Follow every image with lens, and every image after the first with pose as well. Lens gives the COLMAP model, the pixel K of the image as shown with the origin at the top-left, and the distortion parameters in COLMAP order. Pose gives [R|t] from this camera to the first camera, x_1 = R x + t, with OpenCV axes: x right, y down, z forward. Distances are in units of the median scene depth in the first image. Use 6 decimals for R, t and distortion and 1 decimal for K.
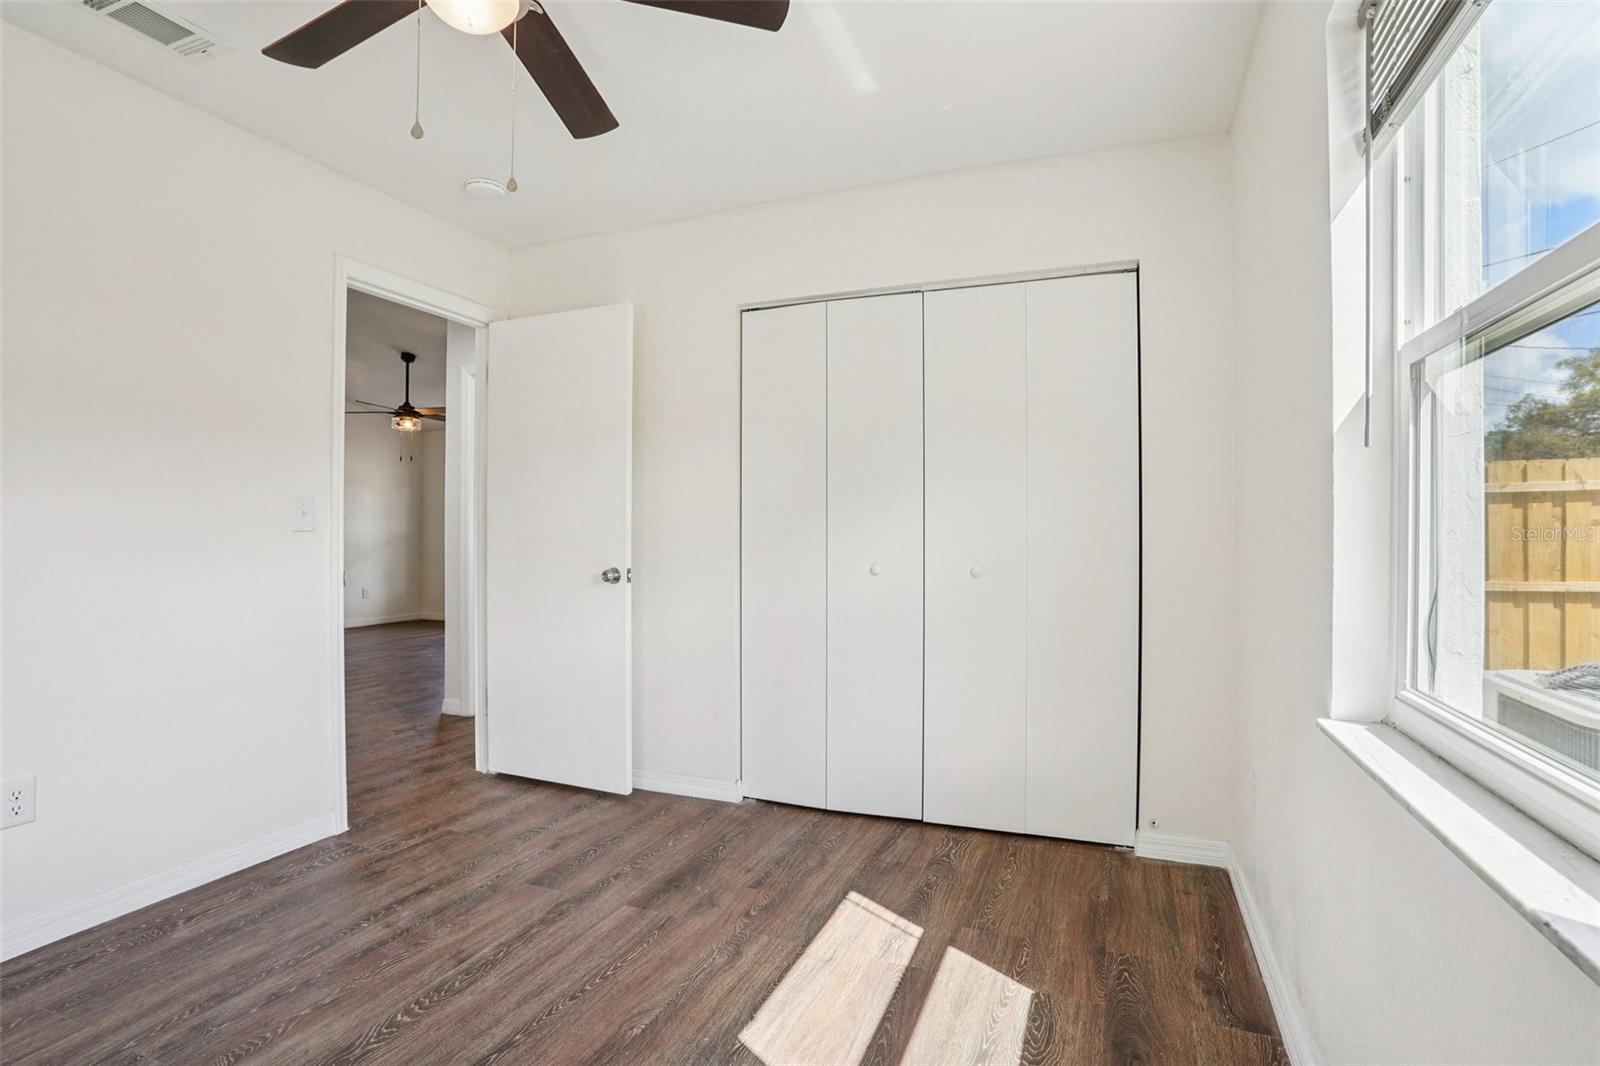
lens RADIAL K [[791.5, 0, 803.1], [0, 791.5, 534.6], [0, 0, 1]] dist [-0.064524, 0.023090]
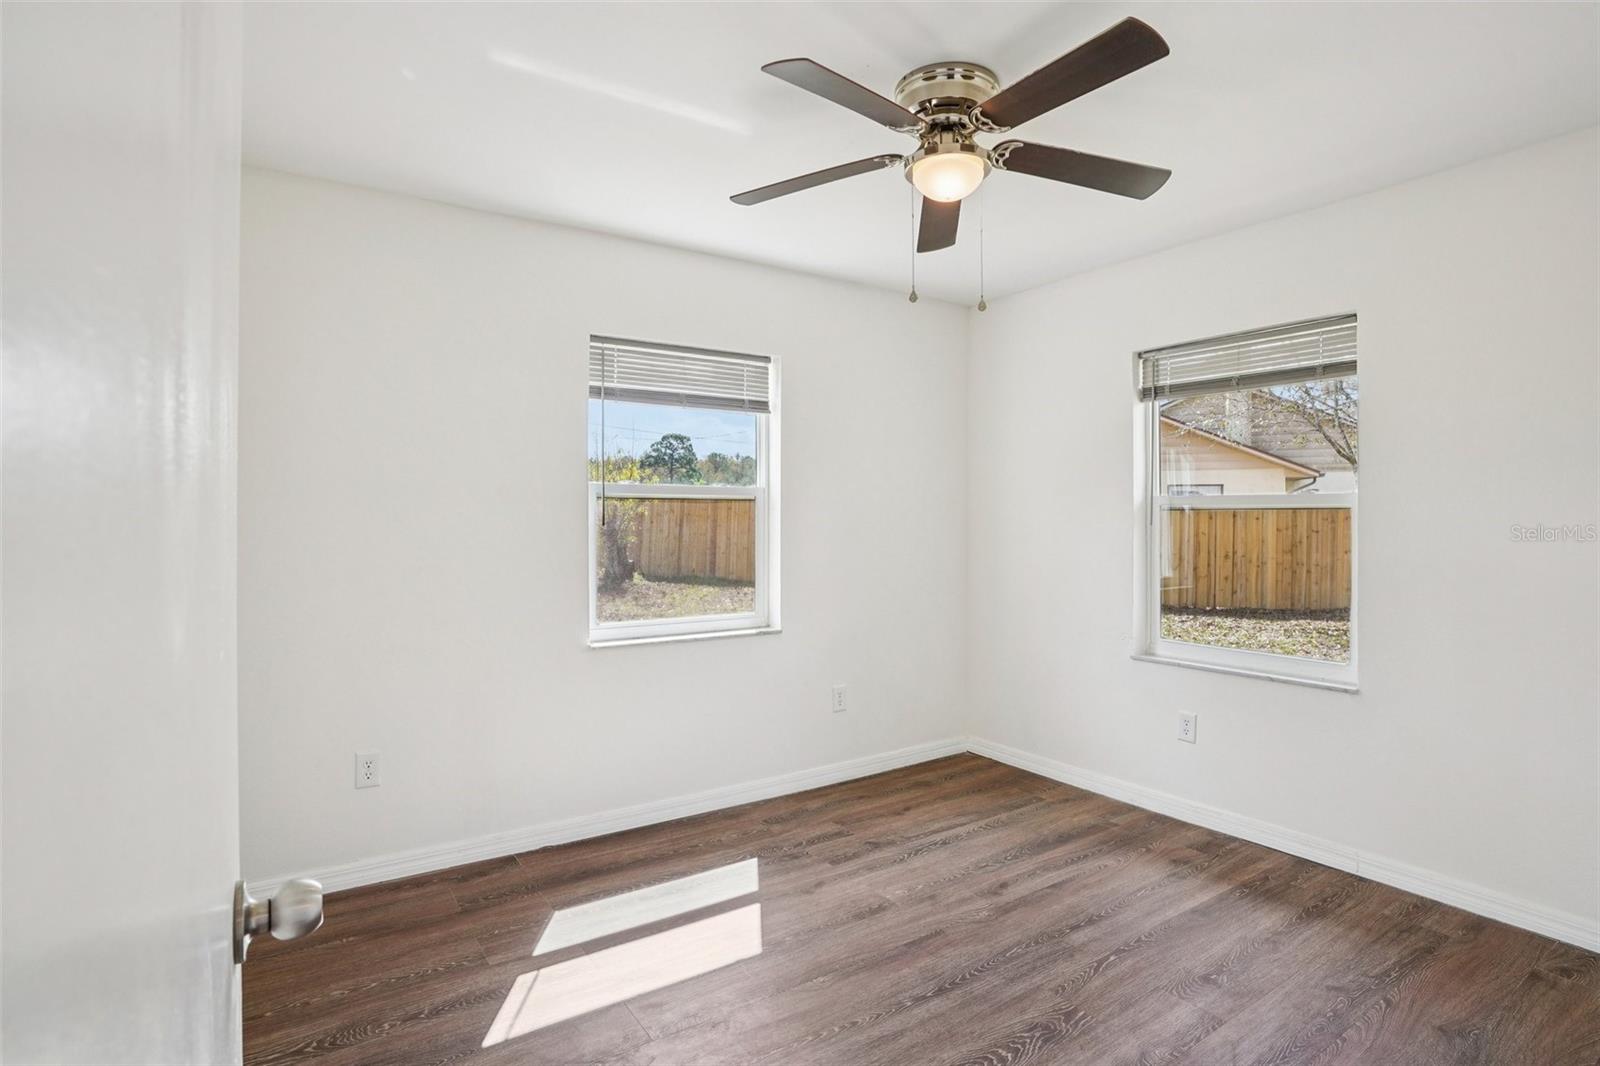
lens RADIAL K [[791.5, 0, 794.4], [0, 791.5, 525.3], [0, 0, 1]] dist [-0.064524, 0.023090]
pose [[-0.820282, -0.004697, 0.571940, -0.834541], [-0.000773, 0.999974, 0.007102, -0.094650], [-0.571959, 0.005384, -0.820264, 1.911866]]
